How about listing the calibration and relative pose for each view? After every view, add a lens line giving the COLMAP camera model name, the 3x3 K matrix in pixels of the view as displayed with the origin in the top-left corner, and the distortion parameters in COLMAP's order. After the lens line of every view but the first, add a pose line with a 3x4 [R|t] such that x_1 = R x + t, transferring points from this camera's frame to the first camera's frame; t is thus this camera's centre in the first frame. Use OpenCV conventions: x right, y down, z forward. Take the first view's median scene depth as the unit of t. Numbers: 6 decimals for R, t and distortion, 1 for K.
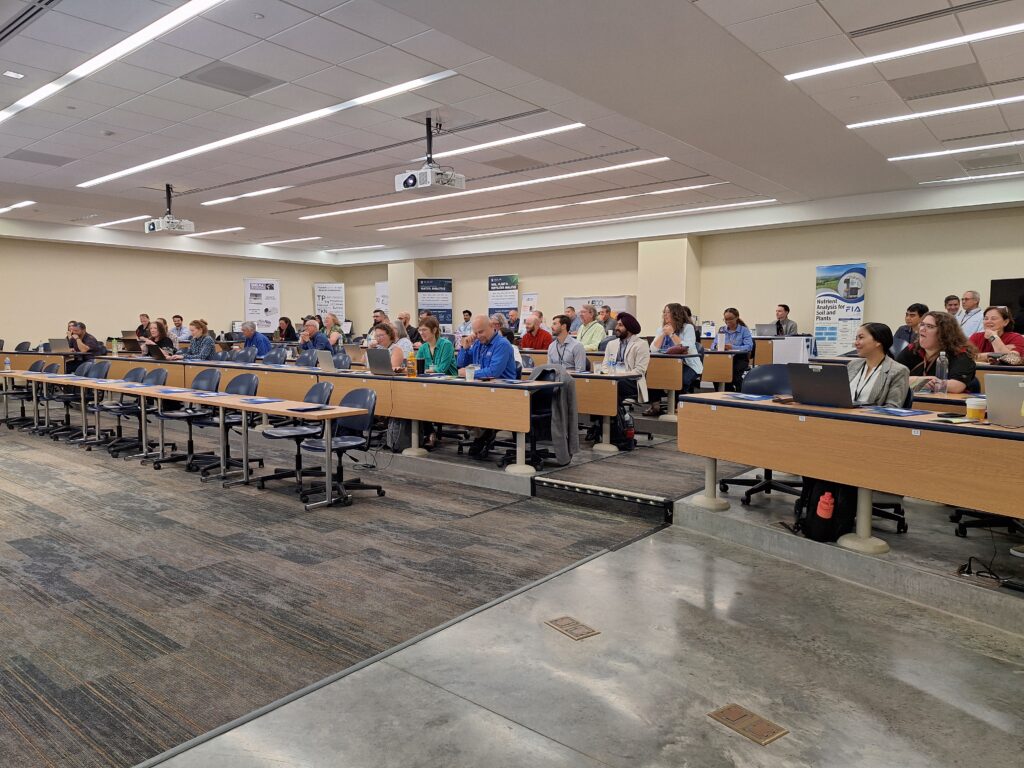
lens RADIAL K [[711.7, 0, 519.2], [0, 711.7, 356.0], [0, 0, 1]] dist [0.055946, -0.056912]
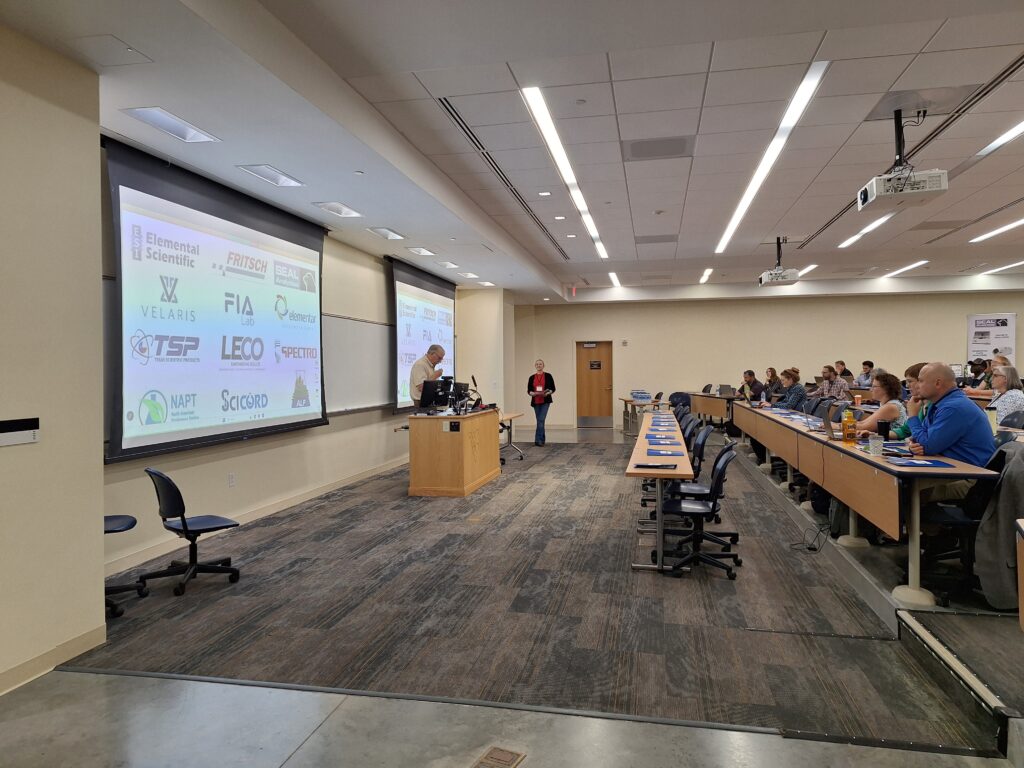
lens RADIAL K [[711.7, 0, 507.0], [0, 711.7, 368.5], [0, 0, 1]] dist [0.055946, -0.056912]
pose [[0.453959, -0.002977, -0.891018, 0.613838], [-0.029856, 0.999382, -0.018551, -0.046232], [0.890522, 0.035024, 0.453589, 0.467872]]
